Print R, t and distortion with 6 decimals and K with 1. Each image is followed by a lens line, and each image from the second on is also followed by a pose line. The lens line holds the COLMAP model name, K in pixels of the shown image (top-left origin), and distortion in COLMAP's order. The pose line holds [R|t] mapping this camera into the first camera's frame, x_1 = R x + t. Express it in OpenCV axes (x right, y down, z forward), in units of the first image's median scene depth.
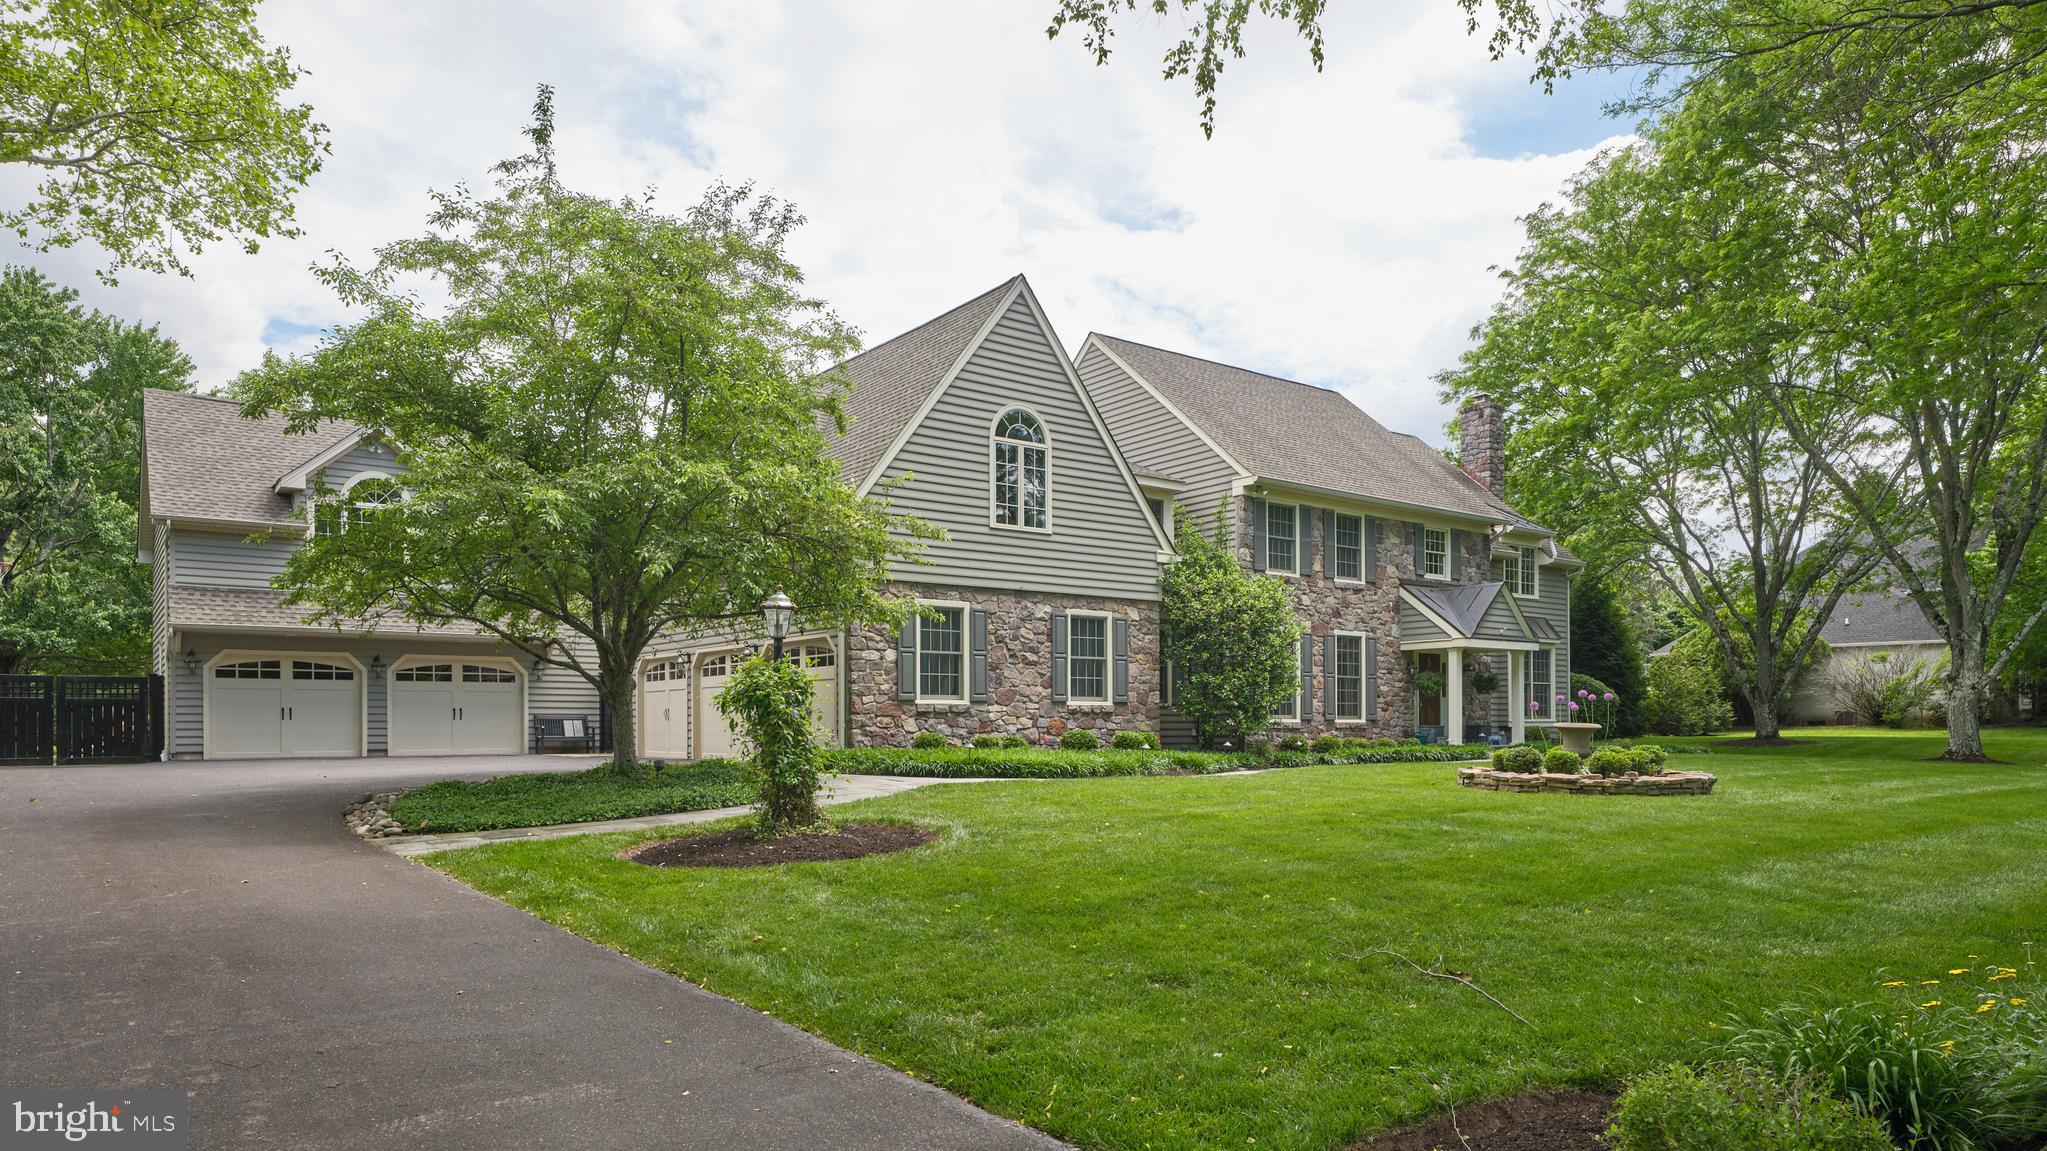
lens RADIAL K [[1196.9, 0, 996.6], [0, 1196.9, 675.0], [0, 0, 1]] dist [-0.001149, -0.003178]
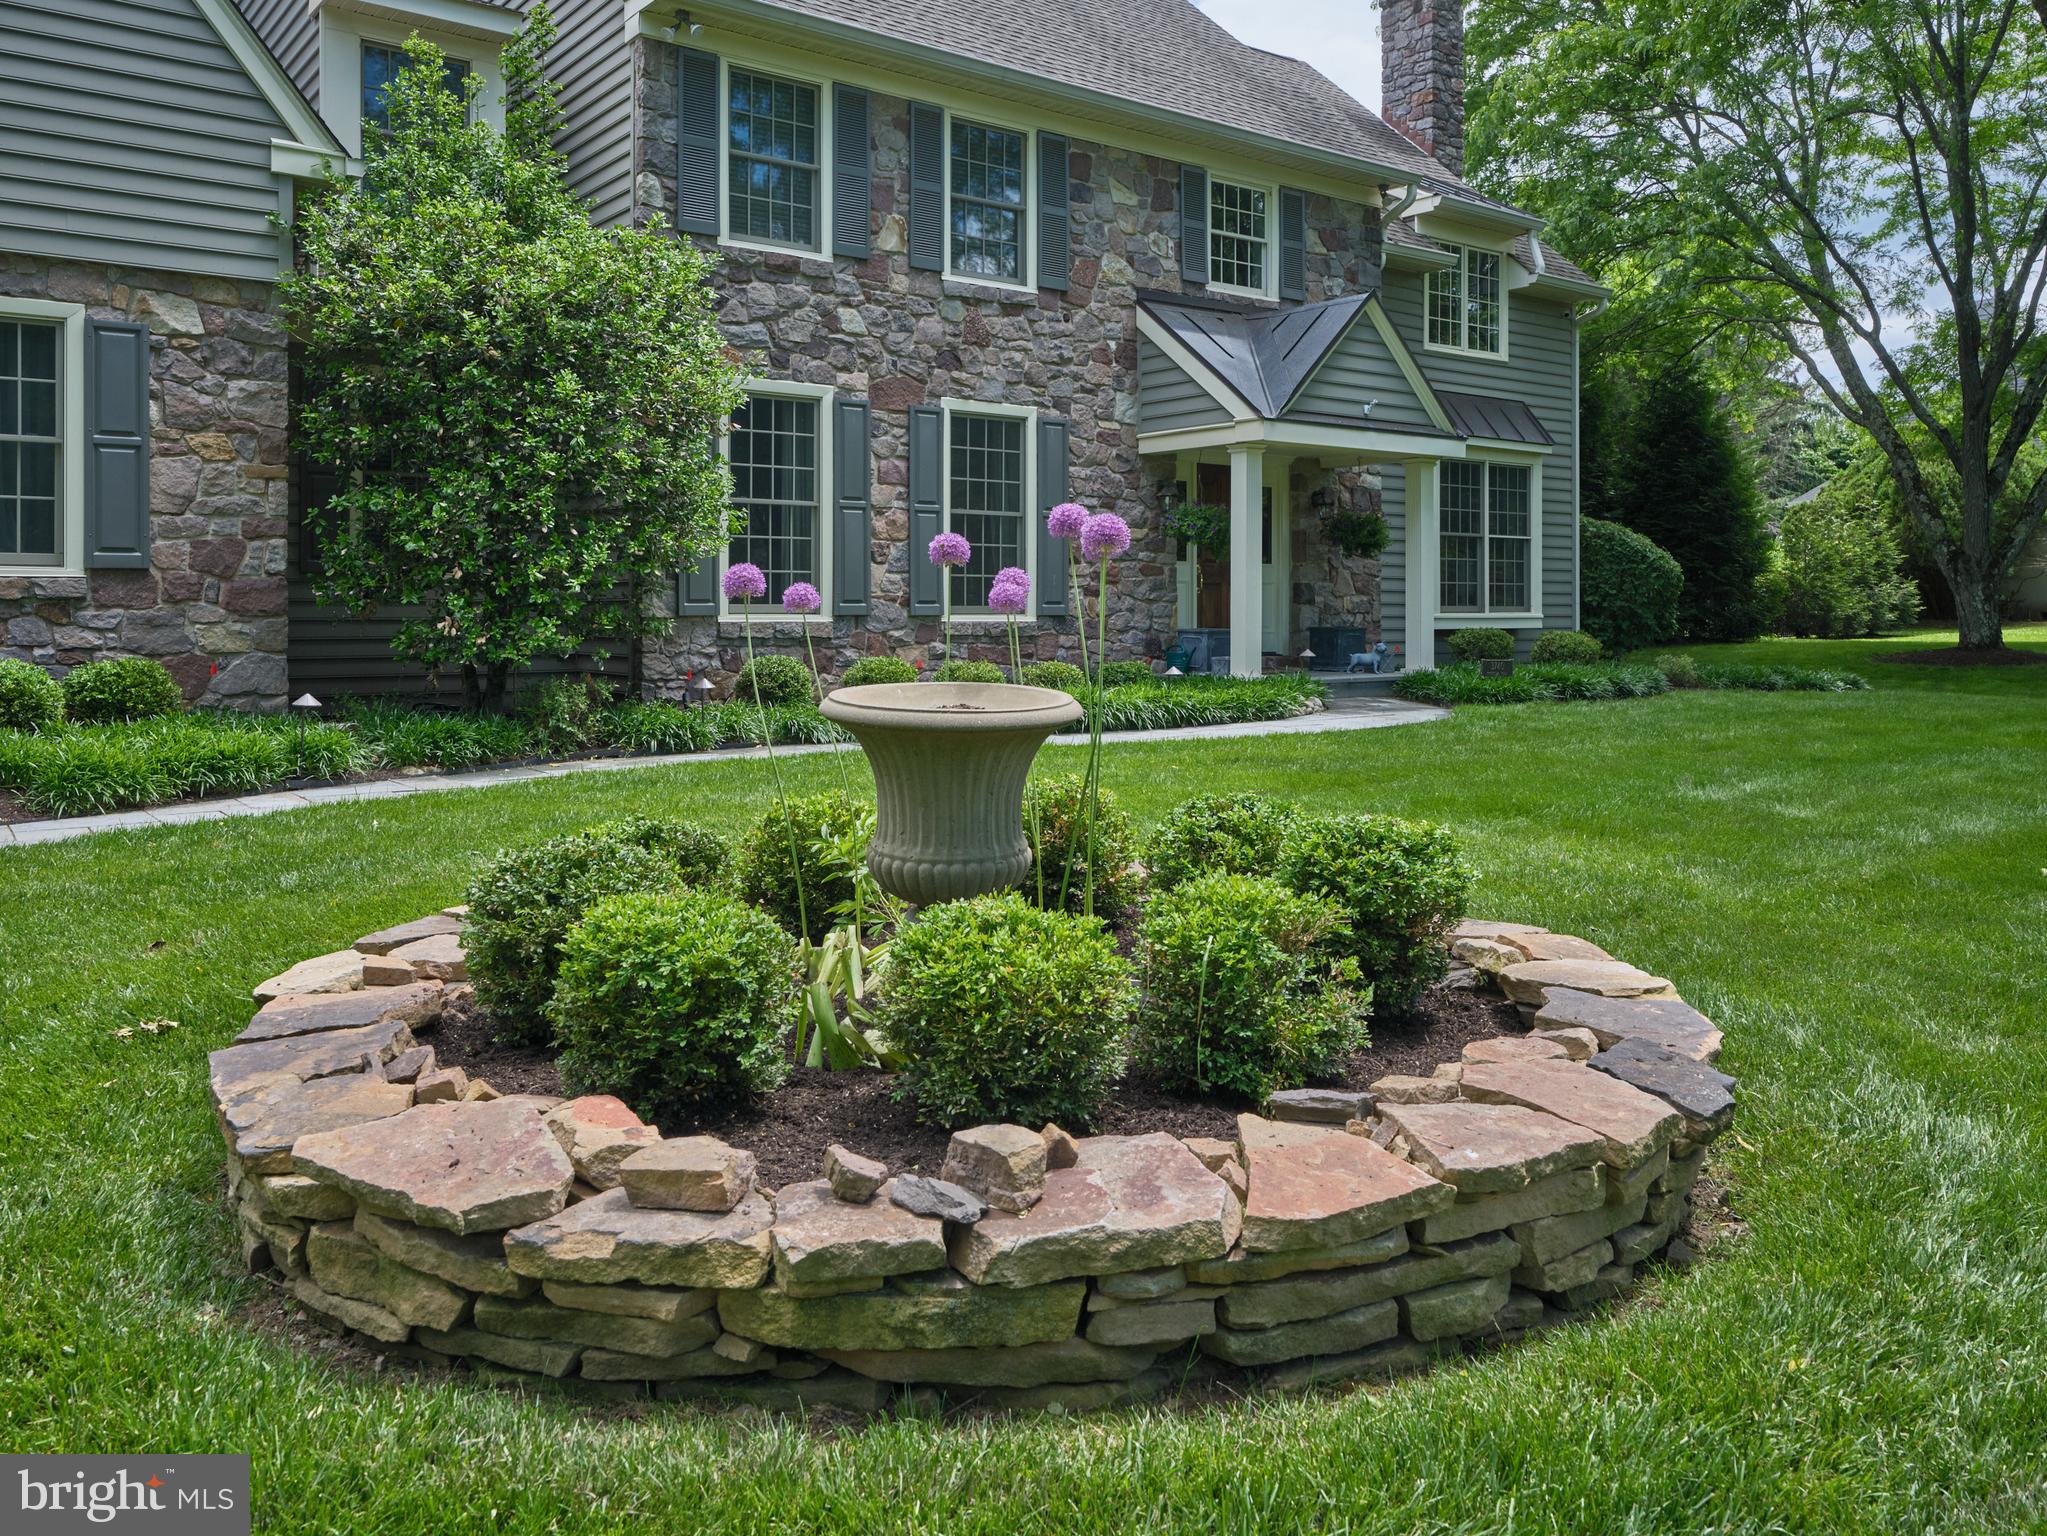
lens RADIAL K [[1521.7, 0, 985.3], [0, 1521.7, 551.1], [0, 0, 1]] dist [-0.008939, 0.012618]
pose [[0.999995, 0.002046, -0.002496, 0.302466], [-0.002038, 0.999993, 0.003080, 0.013612], [0.002503, -0.003075, 0.999992, 0.482113]]
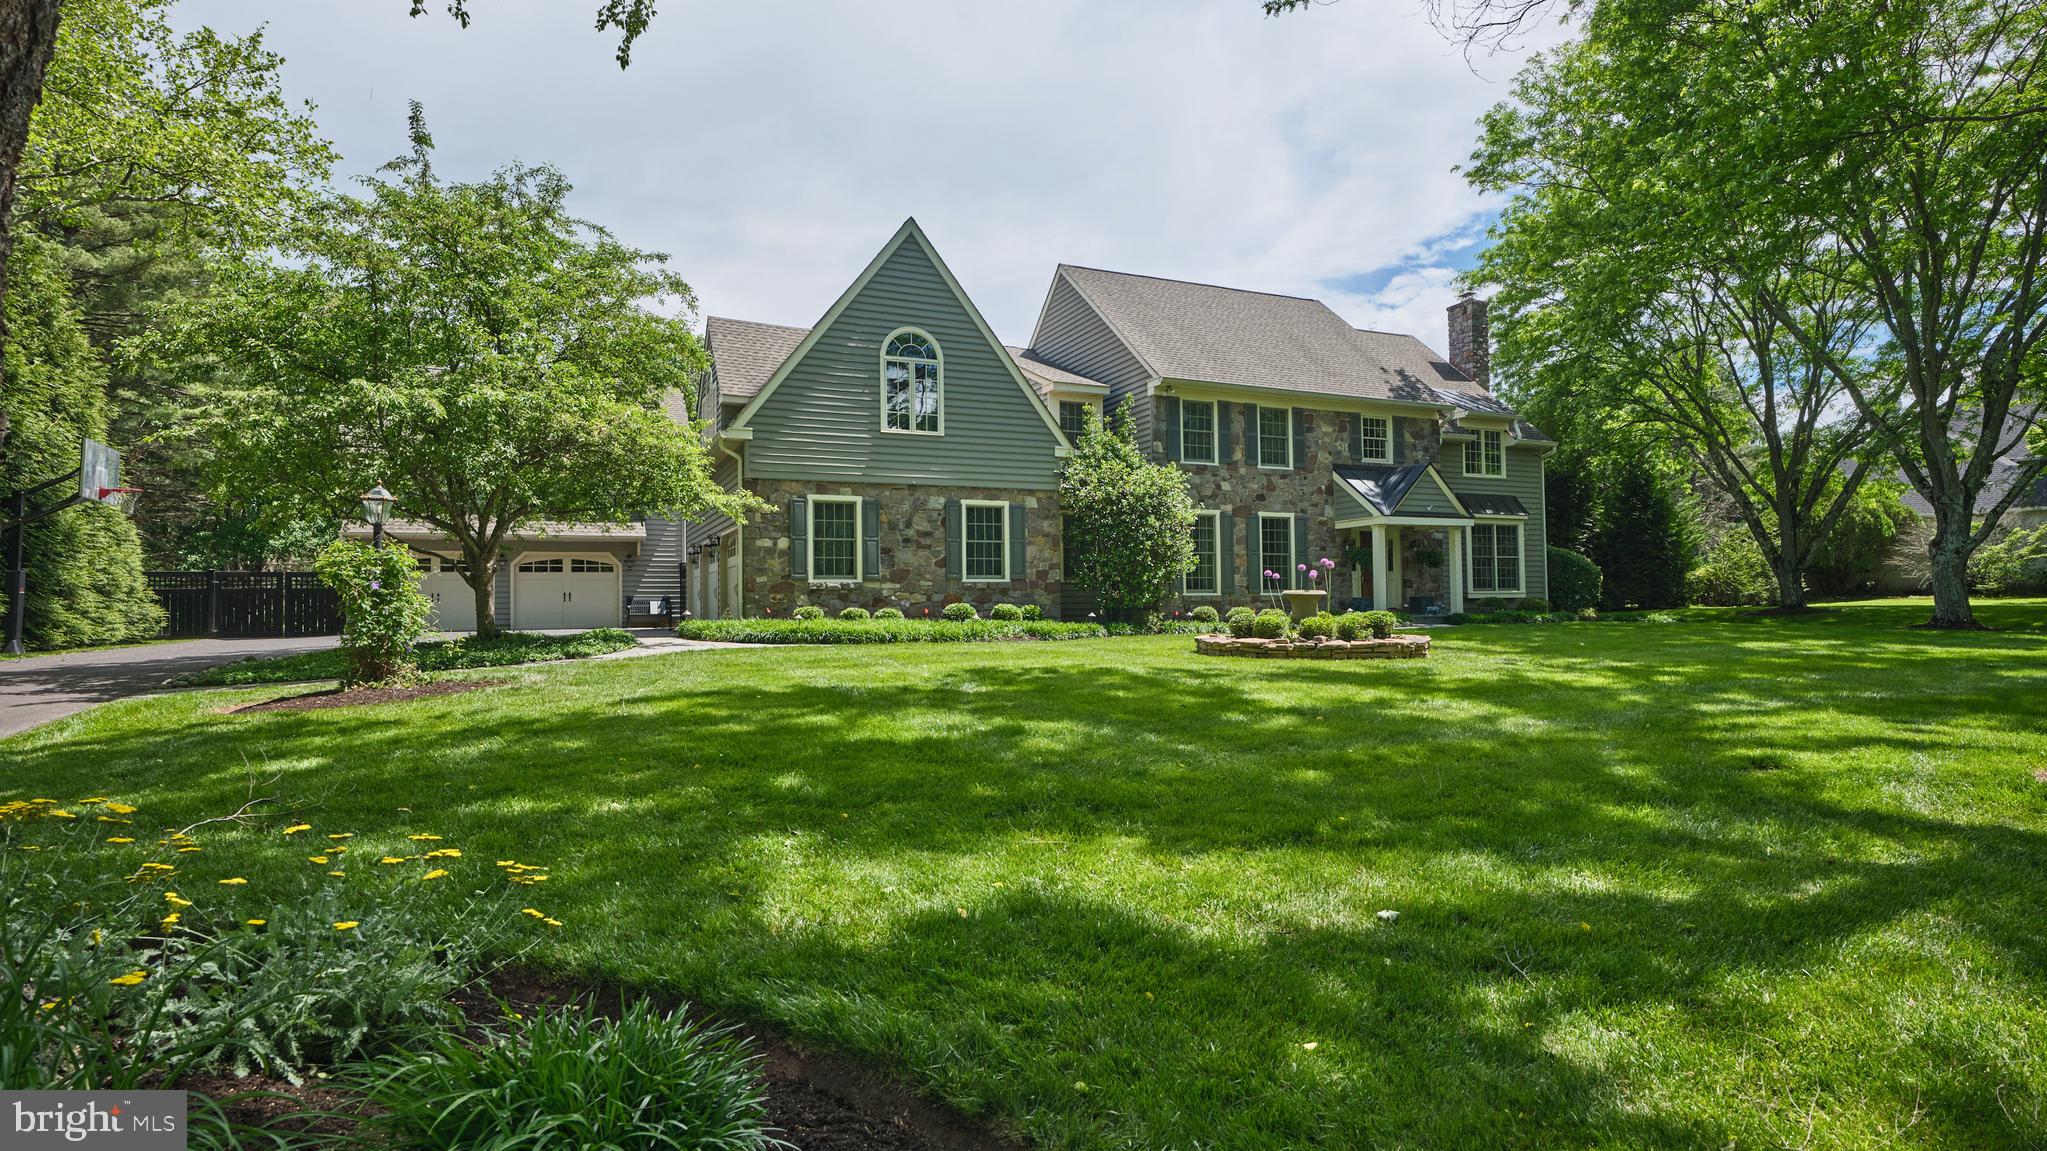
lens RADIAL K [[976.3, 0, 1024.1], [0, 976.3, 542.8], [0, 0, 1]] dist [-0.001729, 0.000016]
pose [[0.977535, -0.022472, -0.209571, 0.262040], [0.017981, 0.999567, -0.023308, 0.008356], [0.210004, 0.019016, 0.977516, 0.070133]]
